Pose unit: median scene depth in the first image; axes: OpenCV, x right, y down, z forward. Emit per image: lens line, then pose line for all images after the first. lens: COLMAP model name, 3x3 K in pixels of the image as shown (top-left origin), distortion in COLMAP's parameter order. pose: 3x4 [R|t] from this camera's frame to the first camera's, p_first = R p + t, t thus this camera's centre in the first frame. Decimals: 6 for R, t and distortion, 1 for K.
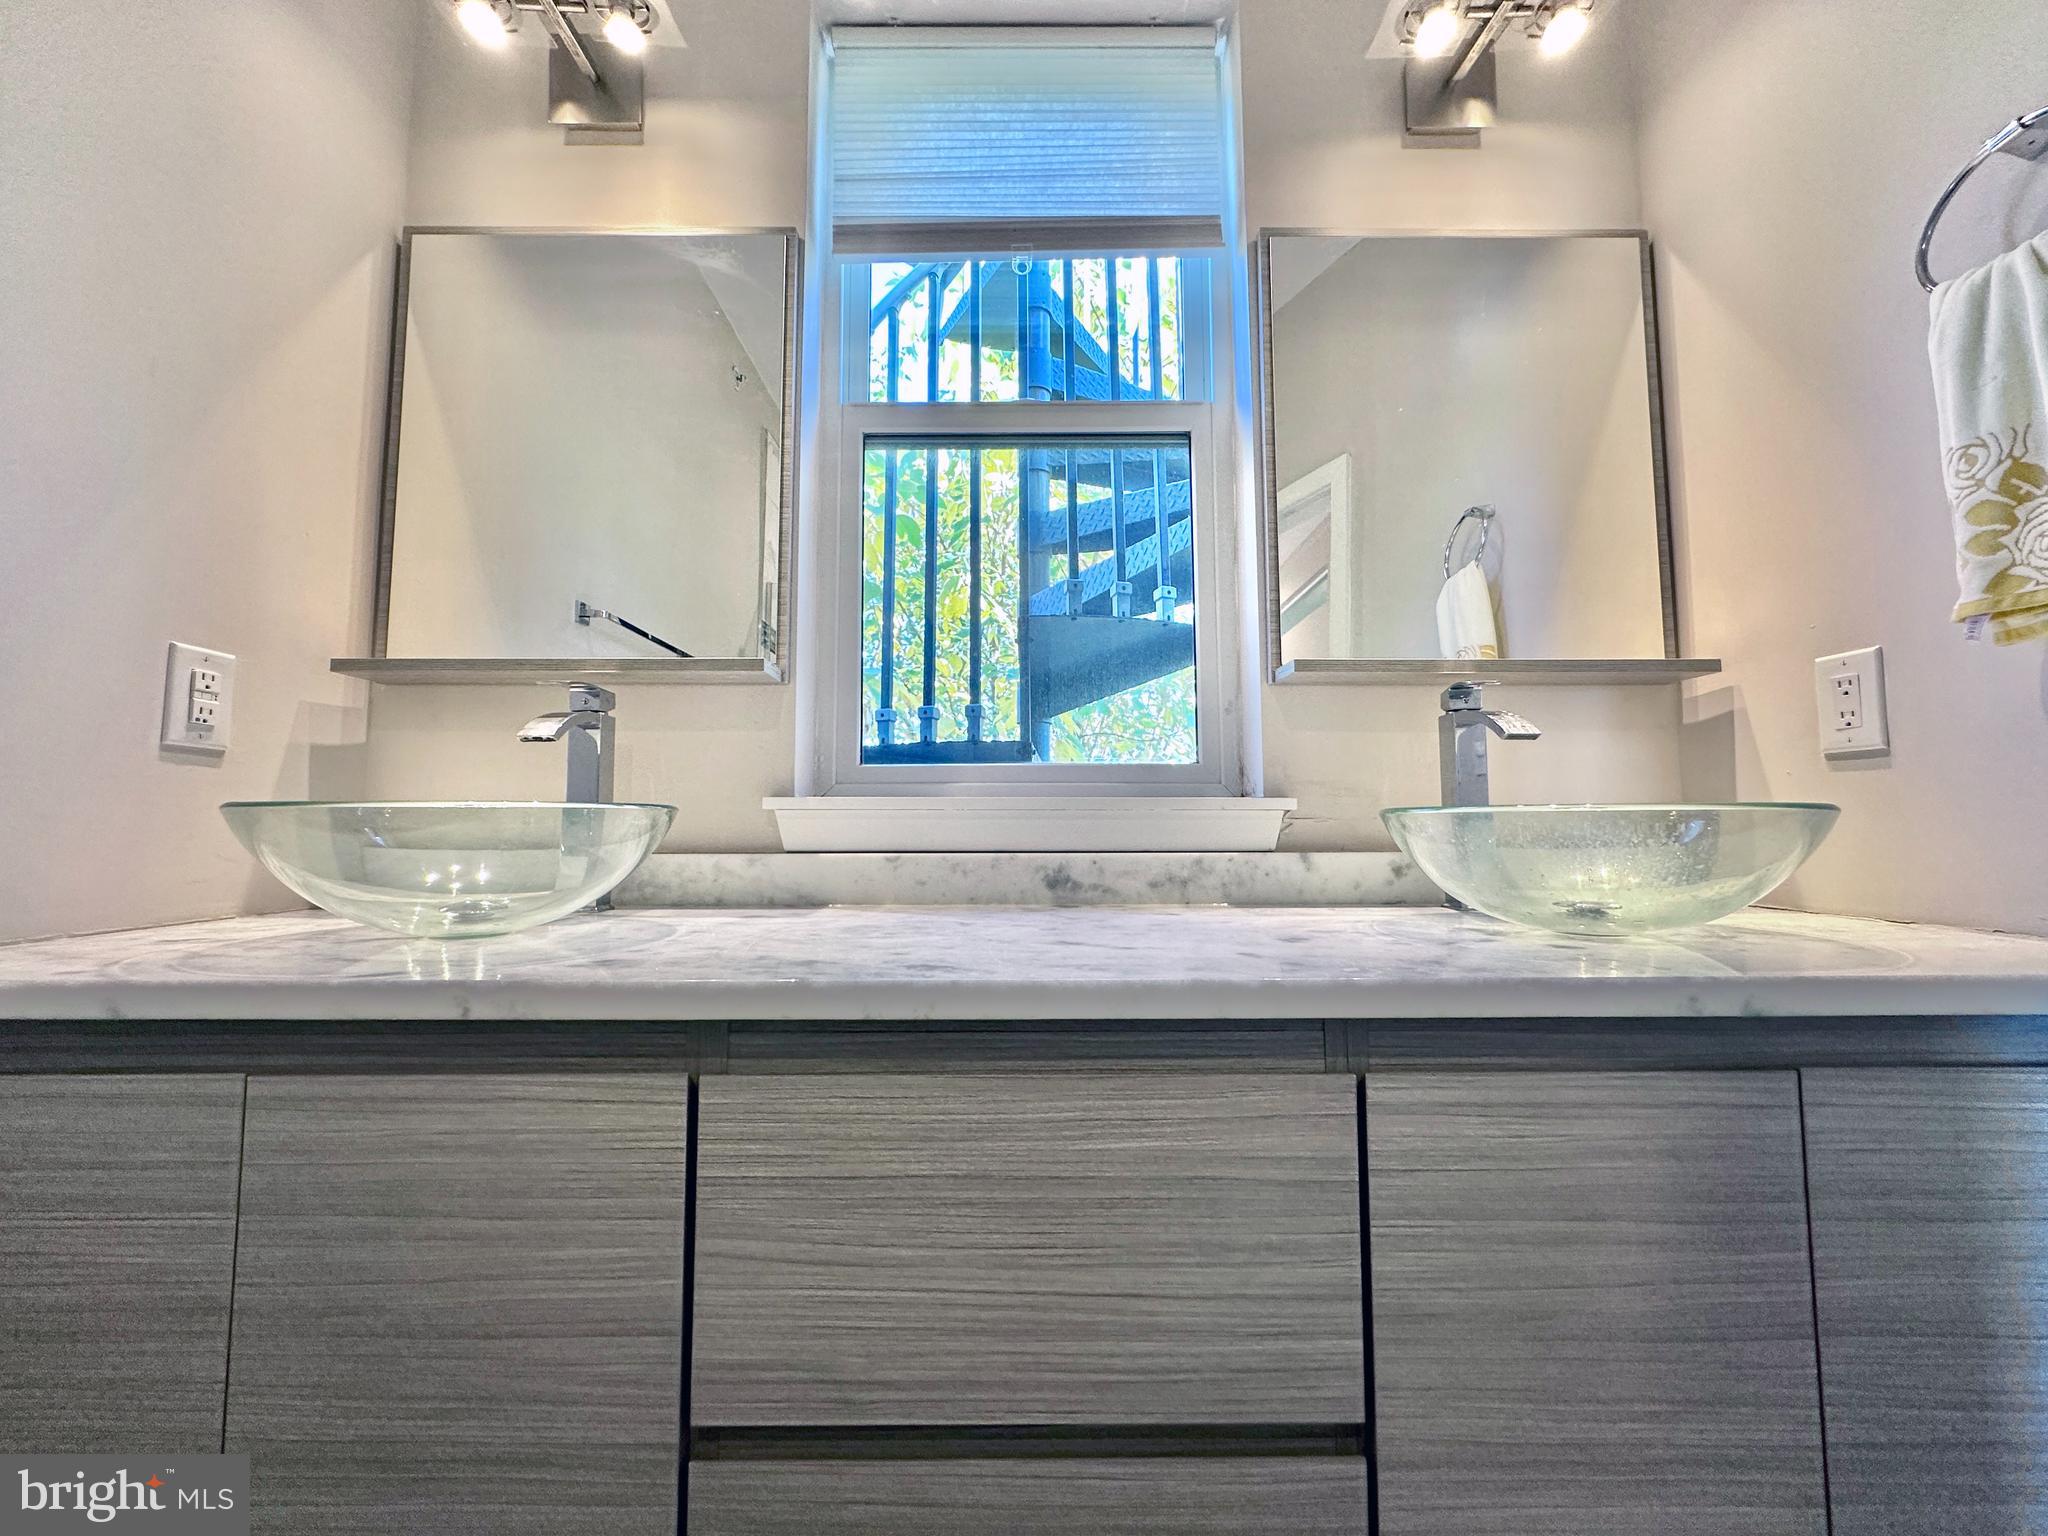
lens RADIAL K [[812.5, 0, 1024.0], [0, 812.5, 768.0], [0, 0, 1]] dist [-0.001446, -0.000076]
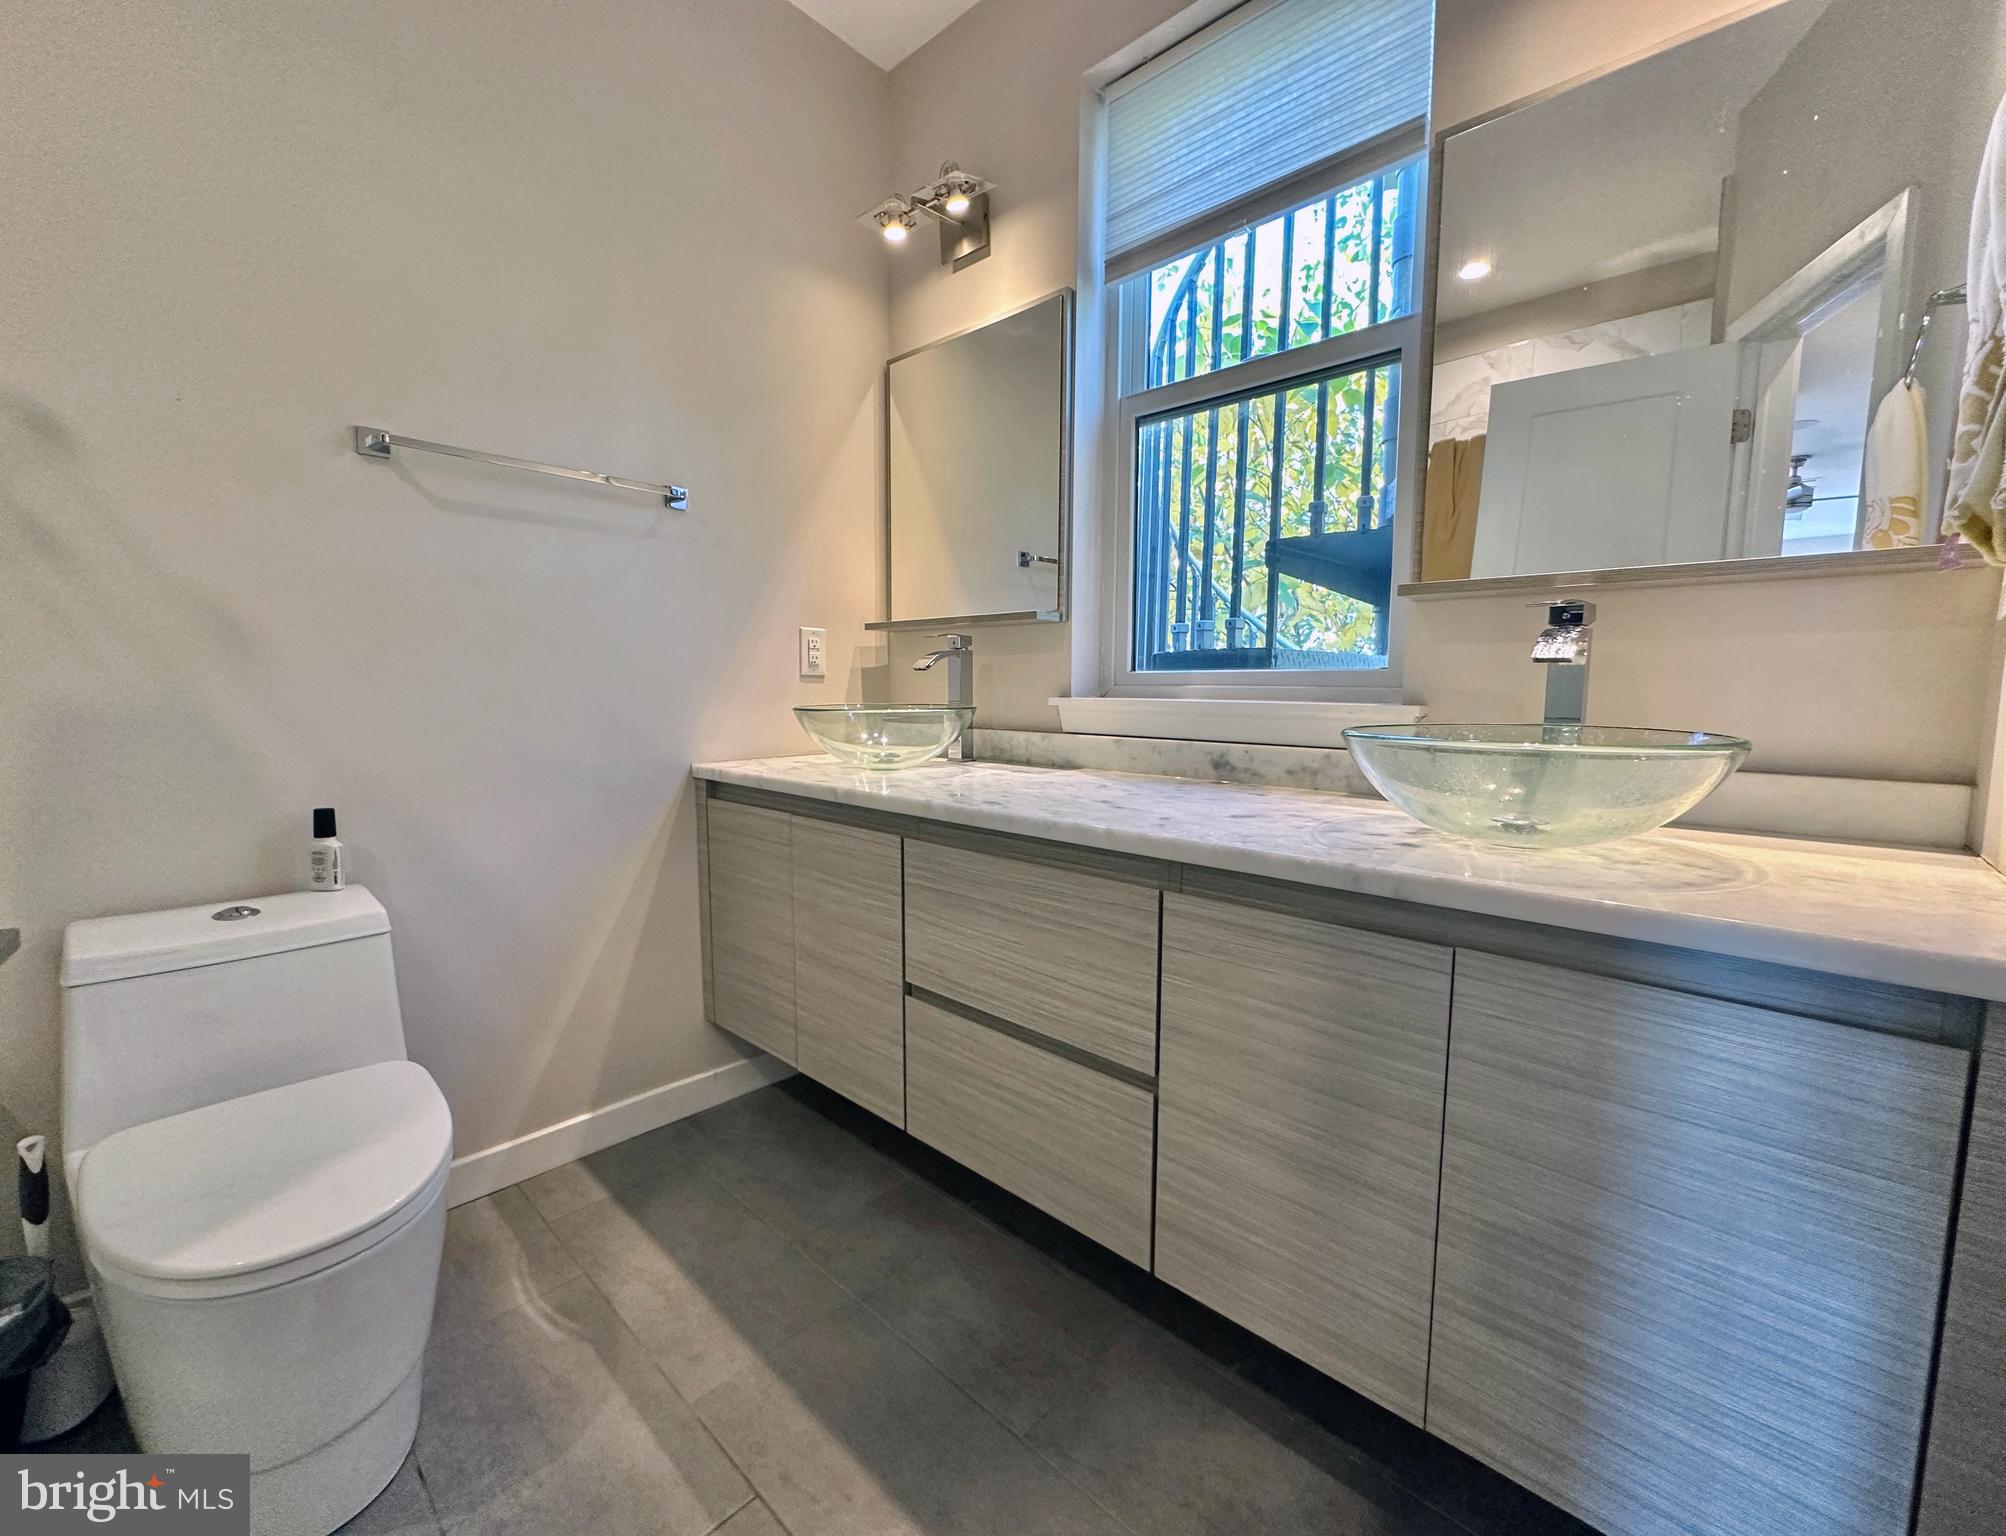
lens RADIAL K [[840.4, 0, 1003.0], [0, 840.4, 768.0], [0, 0, 1]] dist [-0.000467, -0.000089]
pose [[0.723845, 0.076371, -0.685723, 0.739825], [0.044929, 0.986528, 0.157299, -0.088980], [0.688498, -0.144669, 0.710663, -0.234755]]
